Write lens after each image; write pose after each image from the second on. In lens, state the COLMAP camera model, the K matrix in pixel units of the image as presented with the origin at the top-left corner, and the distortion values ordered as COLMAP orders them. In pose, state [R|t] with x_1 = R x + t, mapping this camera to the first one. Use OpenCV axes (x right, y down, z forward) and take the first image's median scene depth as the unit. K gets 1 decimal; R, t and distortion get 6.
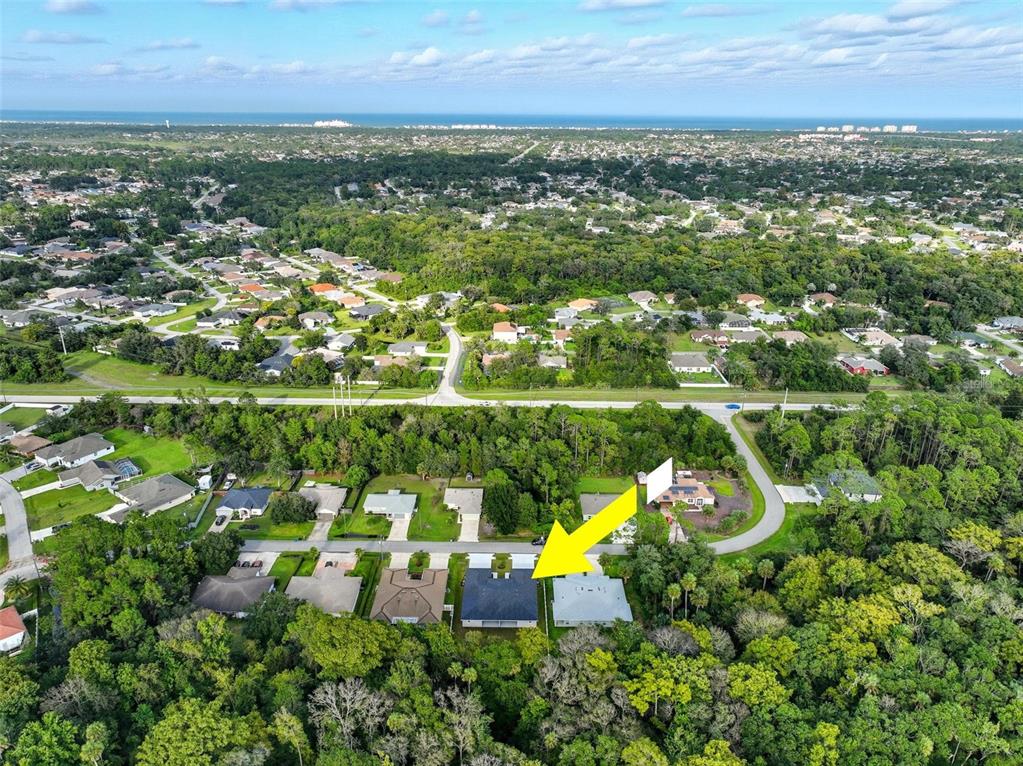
lens RADIAL K [[719.4, 0, 506.8], [0, 719.4, 388.6], [0, 0, 1]] dist [0.003923, 0.009247]
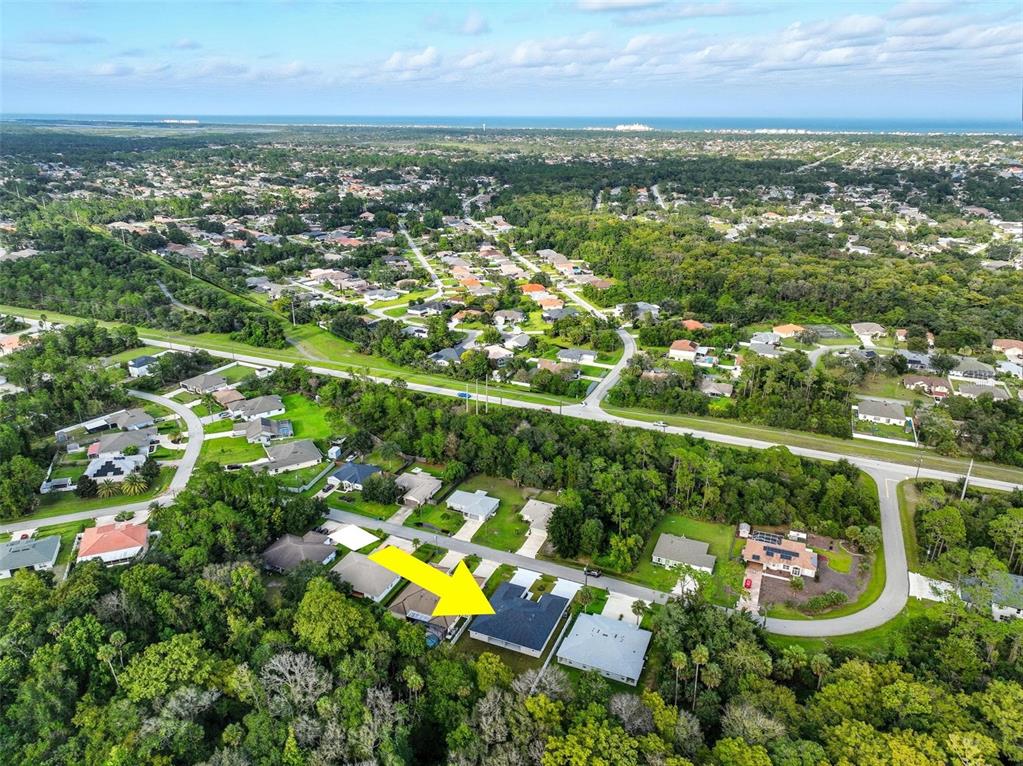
lens RADIAL K [[719.4, 0, 506.8], [0, 719.4, 388.6], [0, 0, 1]] dist [0.003923, 0.009247]
pose [[0.921249, 0.136748, -0.364143, 0.155890], [-0.138352, 0.990143, 0.021815, -0.020549], [0.363536, 0.030283, 0.931088, 0.040113]]
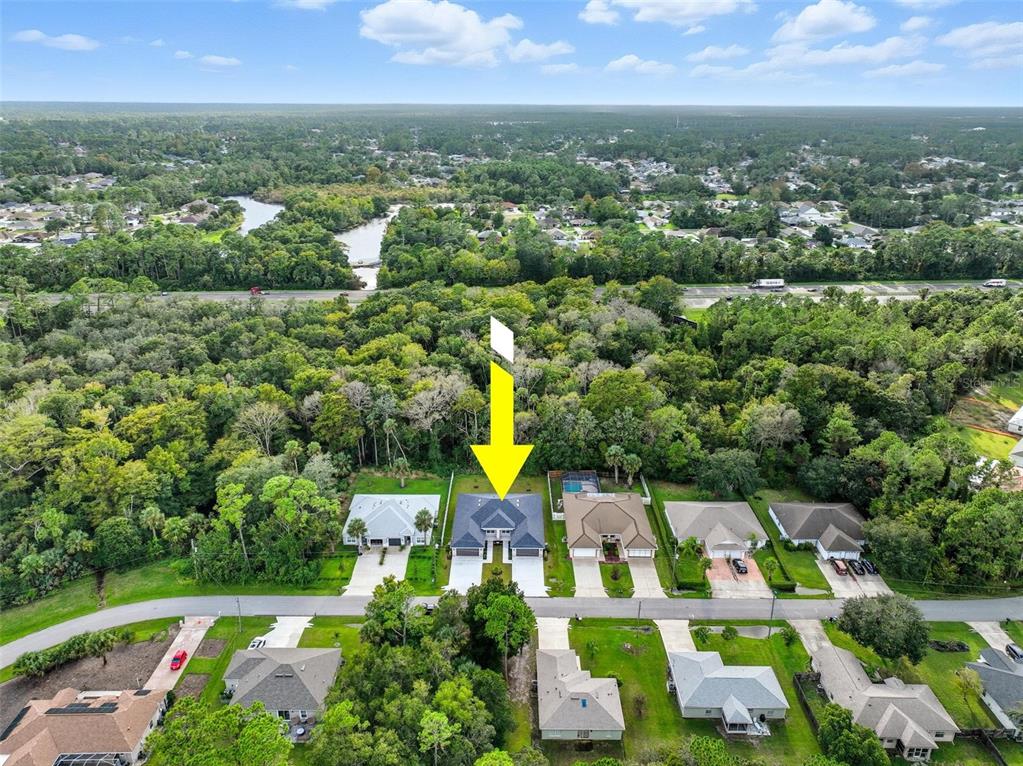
lens RADIAL K [[719.4, 0, 506.8], [0, 719.4, 388.6], [0, 0, 1]] dist [0.003923, 0.009247]
pose [[-0.999937, -0.005819, -0.009641, -0.005605], [-0.010823, 0.733141, 0.679991, -0.209068], [0.003112, 0.680052, -0.733157, 0.812316]]
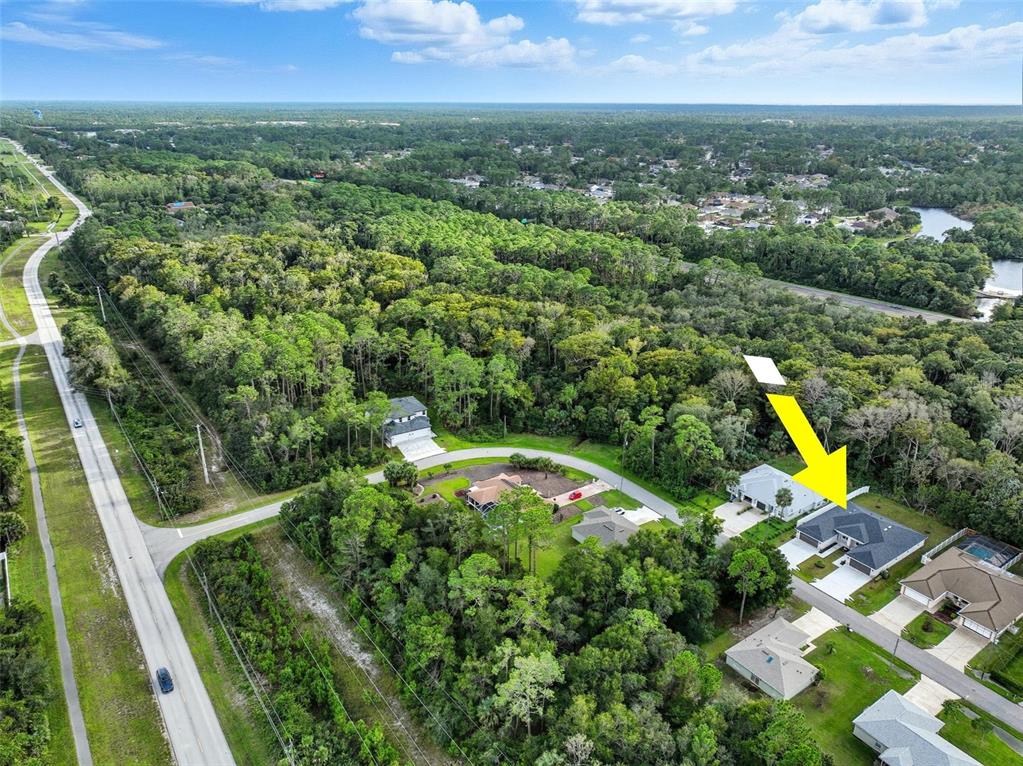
lens RADIAL K [[719.4, 0, 506.8], [0, 719.4, 388.6], [0, 0, 1]] dist [0.003923, 0.009247]
pose [[-0.581948, -0.310001, 0.751822, -0.192807], [0.285851, 0.787521, 0.545985, -0.240579], [-0.761332, 0.532644, -0.369682, 0.838096]]
